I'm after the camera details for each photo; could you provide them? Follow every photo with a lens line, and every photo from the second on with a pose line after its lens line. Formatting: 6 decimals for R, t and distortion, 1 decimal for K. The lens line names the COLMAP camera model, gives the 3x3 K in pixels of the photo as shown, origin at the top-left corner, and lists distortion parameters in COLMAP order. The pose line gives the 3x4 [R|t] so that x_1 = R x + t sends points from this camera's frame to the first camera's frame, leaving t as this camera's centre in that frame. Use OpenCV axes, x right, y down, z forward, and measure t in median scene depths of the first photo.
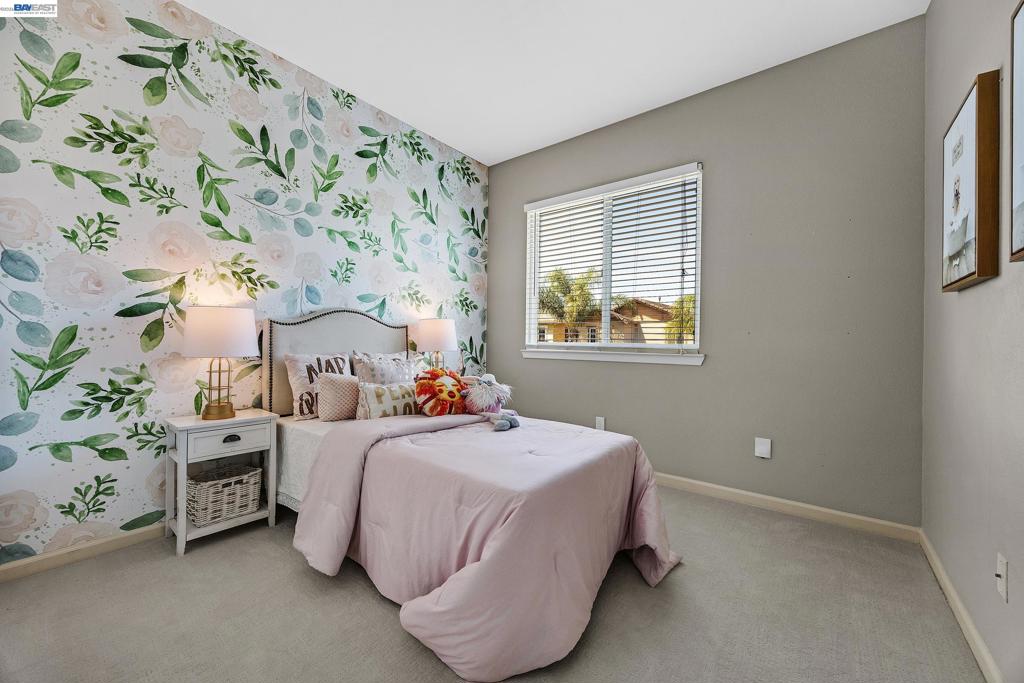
lens RADIAL K [[386.5, 0, 475.9], [0, 386.5, 337.2], [0, 0, 1]] dist [-0.000106, -0.000190]
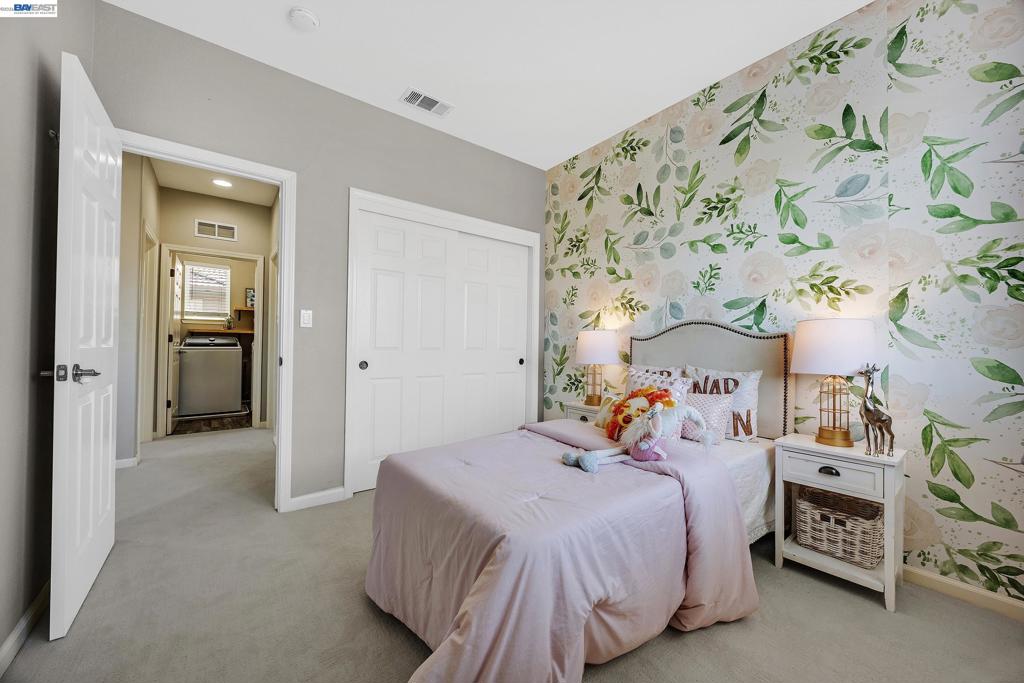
lens RADIAL K [[386.5, 0, 513.0], [0, 386.5, 342.2], [0, 0, 1]] dist [-0.000106, -0.000190]
pose [[-0.179935, -0.034029, -0.983090, 0.632430], [-0.014899, 0.999381, -0.031866, 0.014721], [0.983566, 0.008913, -0.180330, 0.699189]]
